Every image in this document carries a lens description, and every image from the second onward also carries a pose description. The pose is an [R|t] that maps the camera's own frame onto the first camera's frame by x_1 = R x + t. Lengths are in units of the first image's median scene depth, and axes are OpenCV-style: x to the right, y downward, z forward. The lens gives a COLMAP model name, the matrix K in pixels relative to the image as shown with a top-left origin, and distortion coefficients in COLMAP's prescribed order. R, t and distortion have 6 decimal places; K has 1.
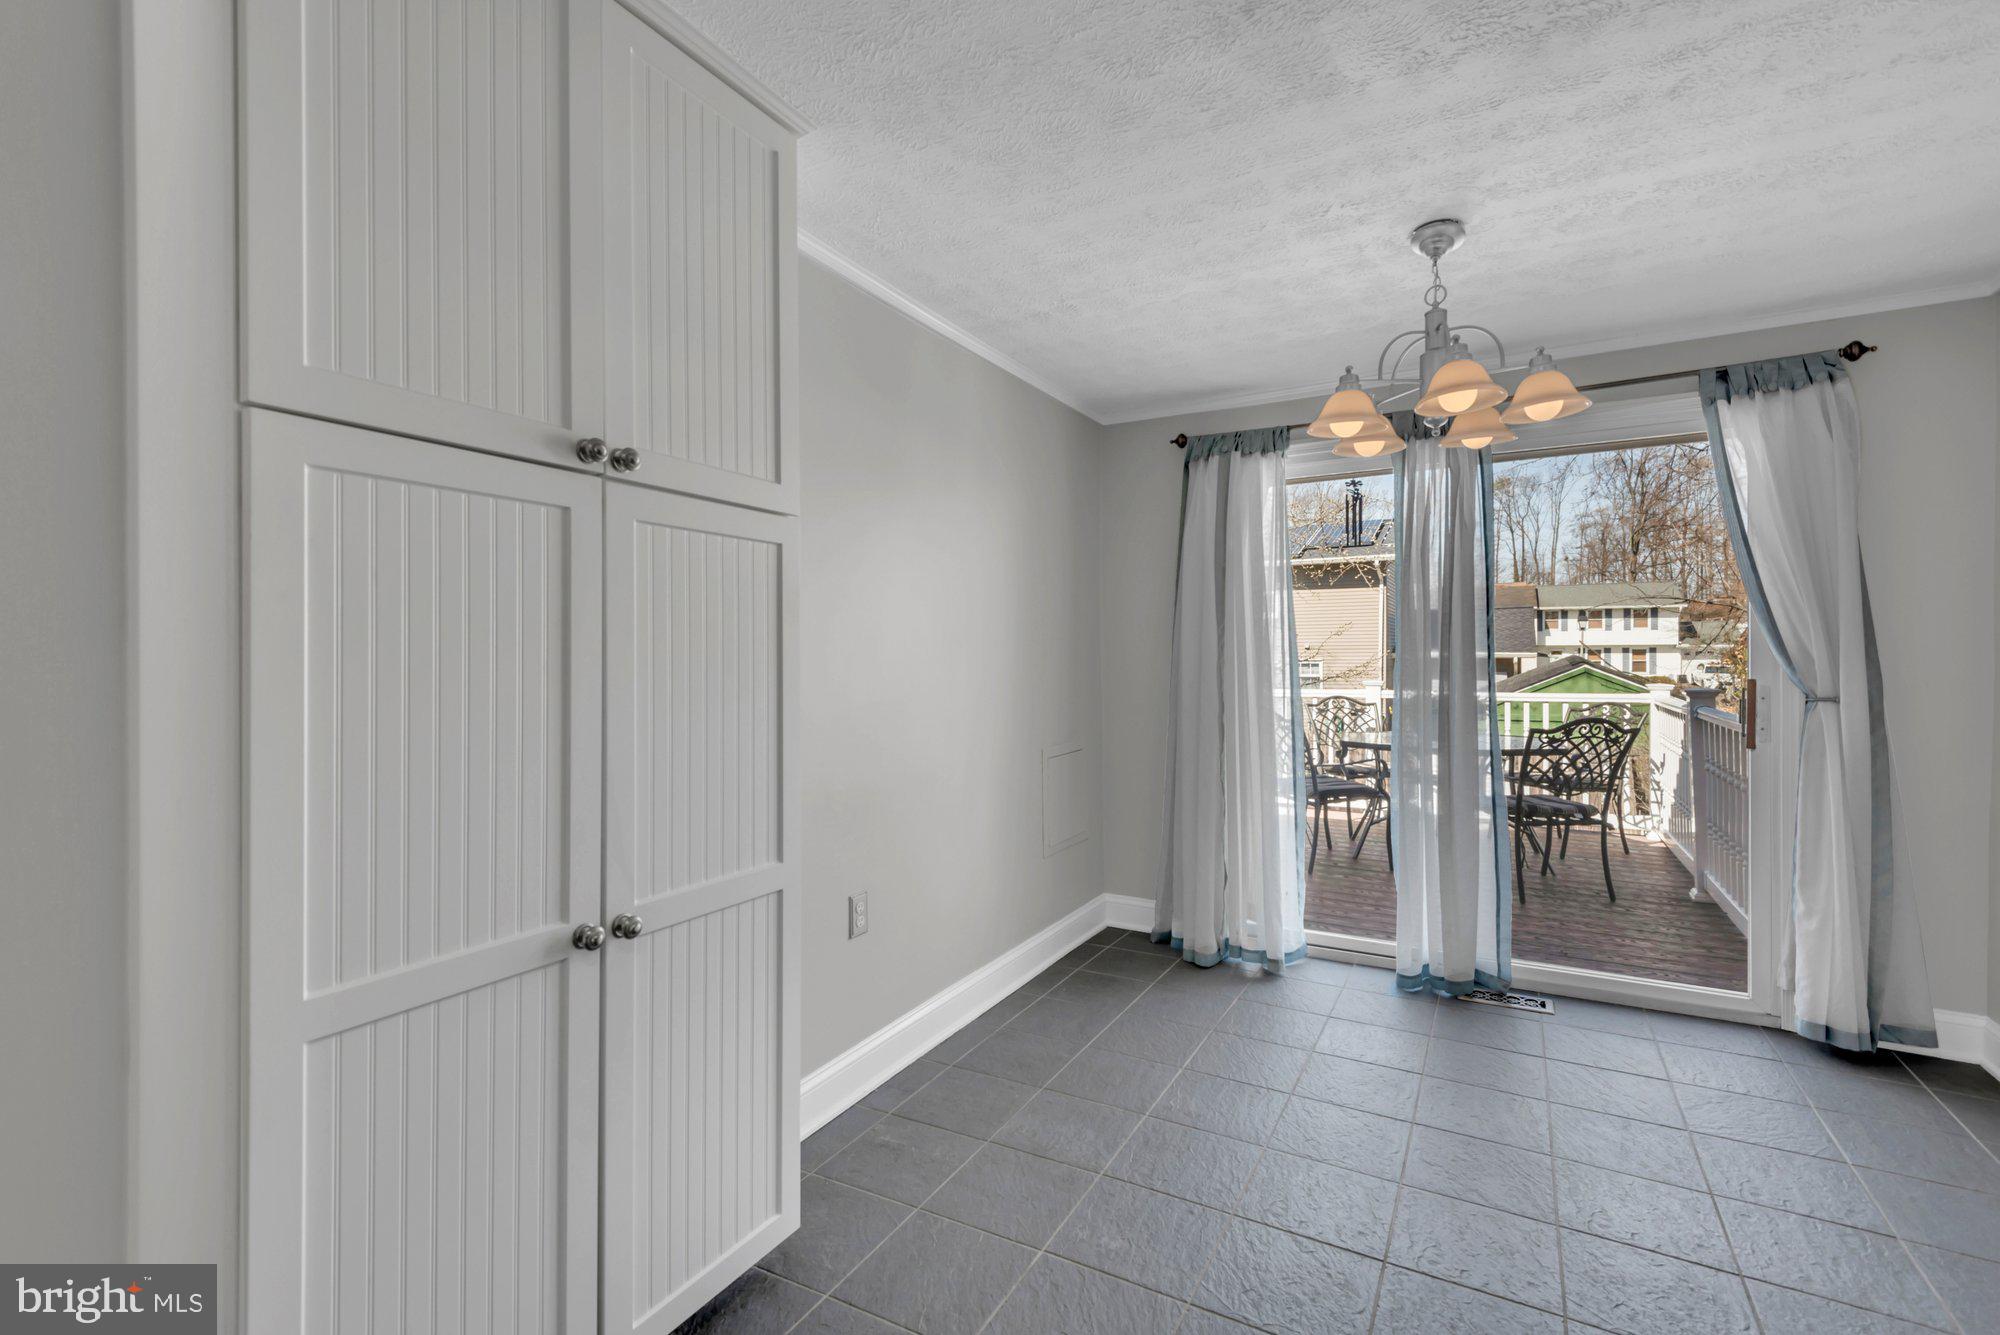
lens RADIAL K [[908.6, 0, 1006.3], [0, 908.6, 661.7], [0, 0, 1]] dist [0.023276, -0.006727]
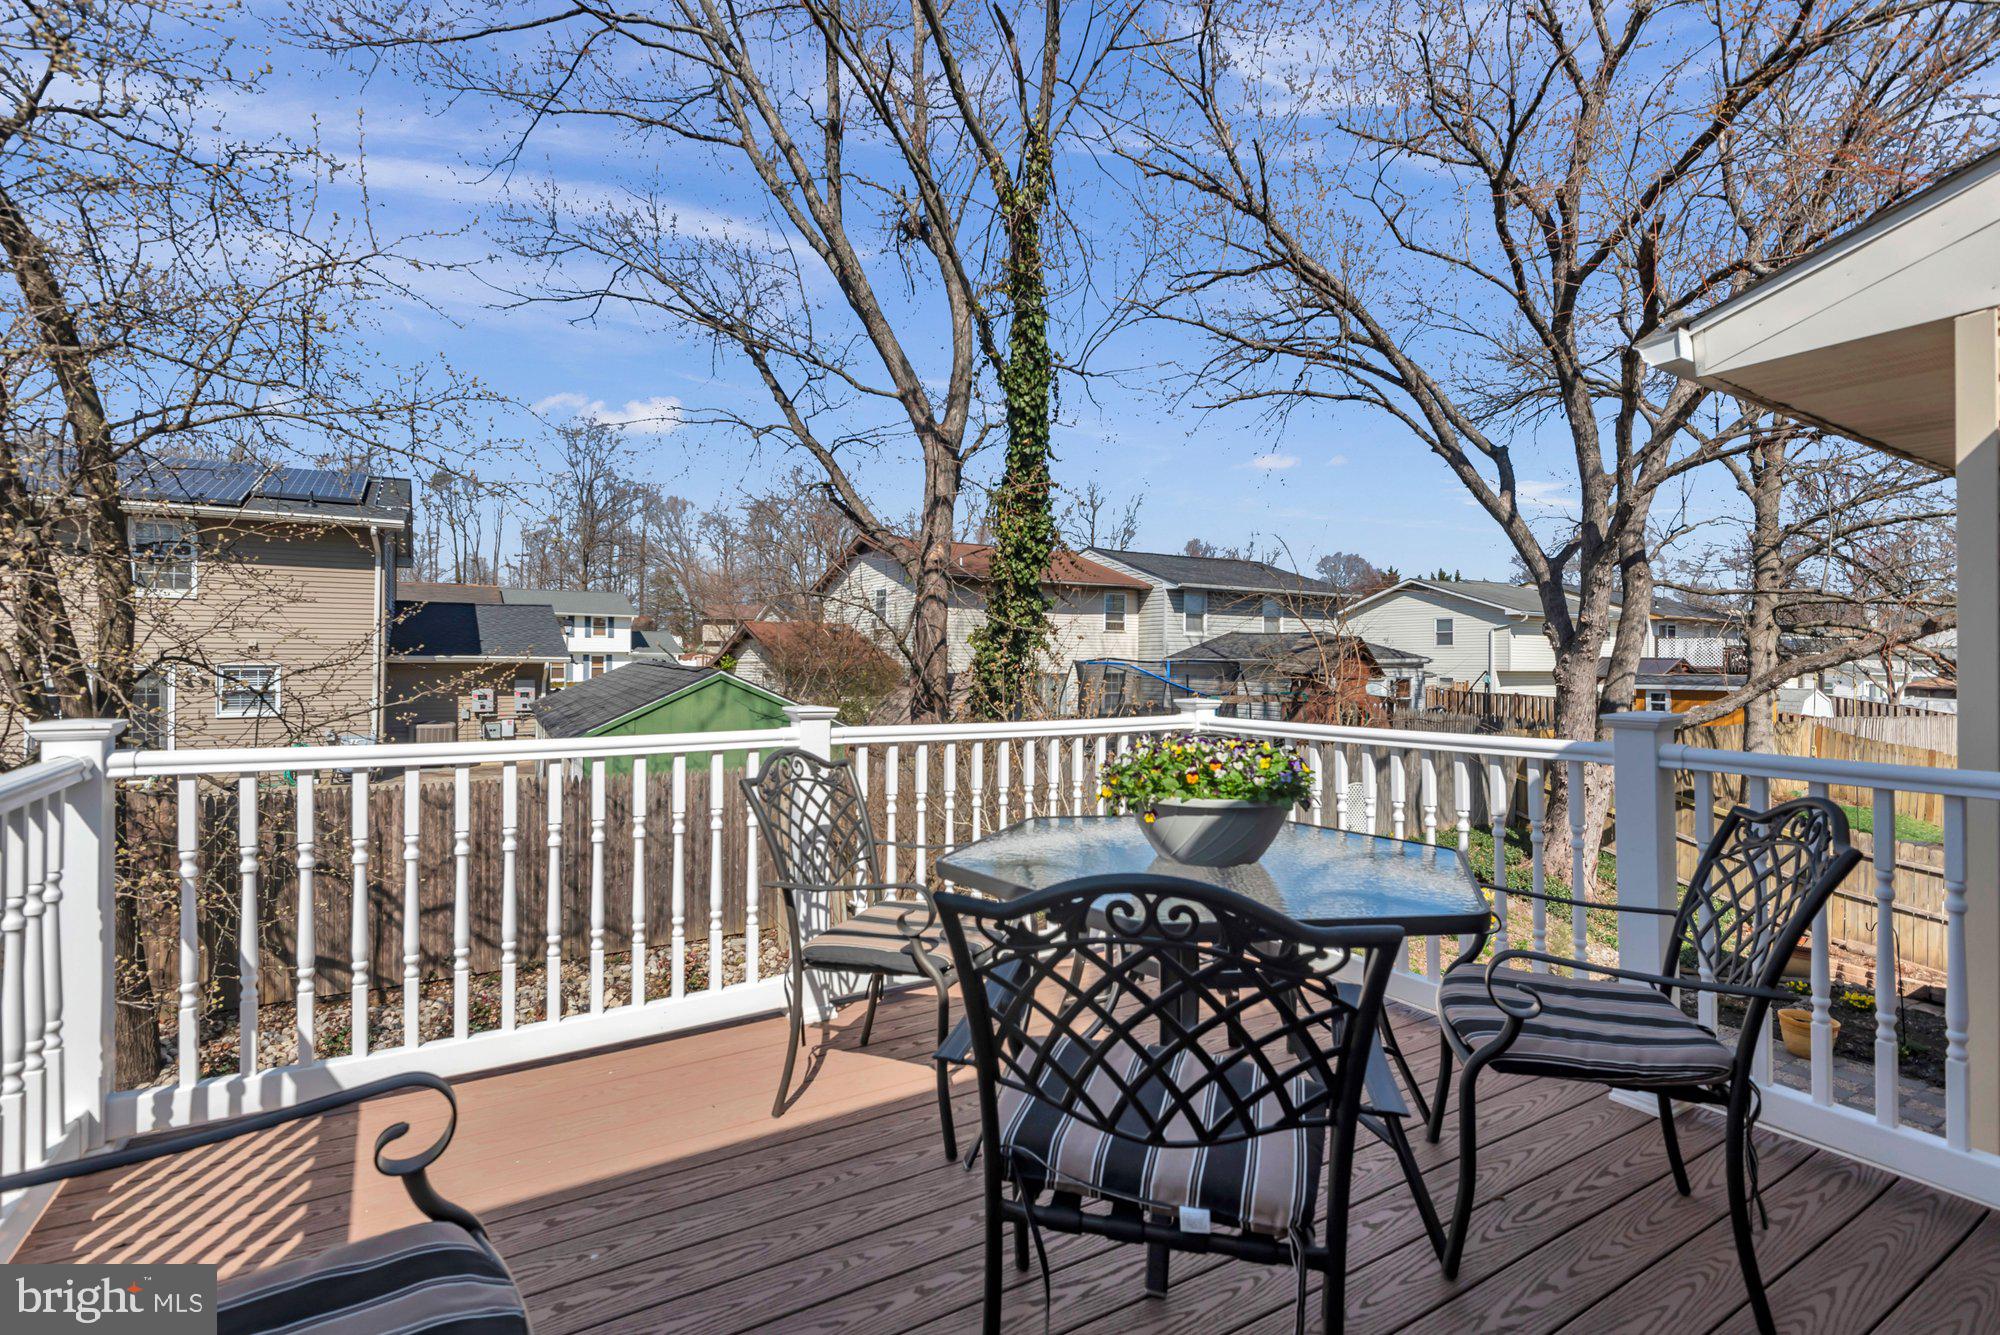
lens RADIAL K [[908.6, 0, 1021.9], [0, 908.6, 664.0], [0, 0, 1]] dist [0.023276, -0.006727]
pose [[0.475354, 0.001763, 0.879793, 0.105769], [0.003361, 0.999987, -0.003820, 0.004935], [-0.879788, 0.004773, 0.475342, 1.382098]]
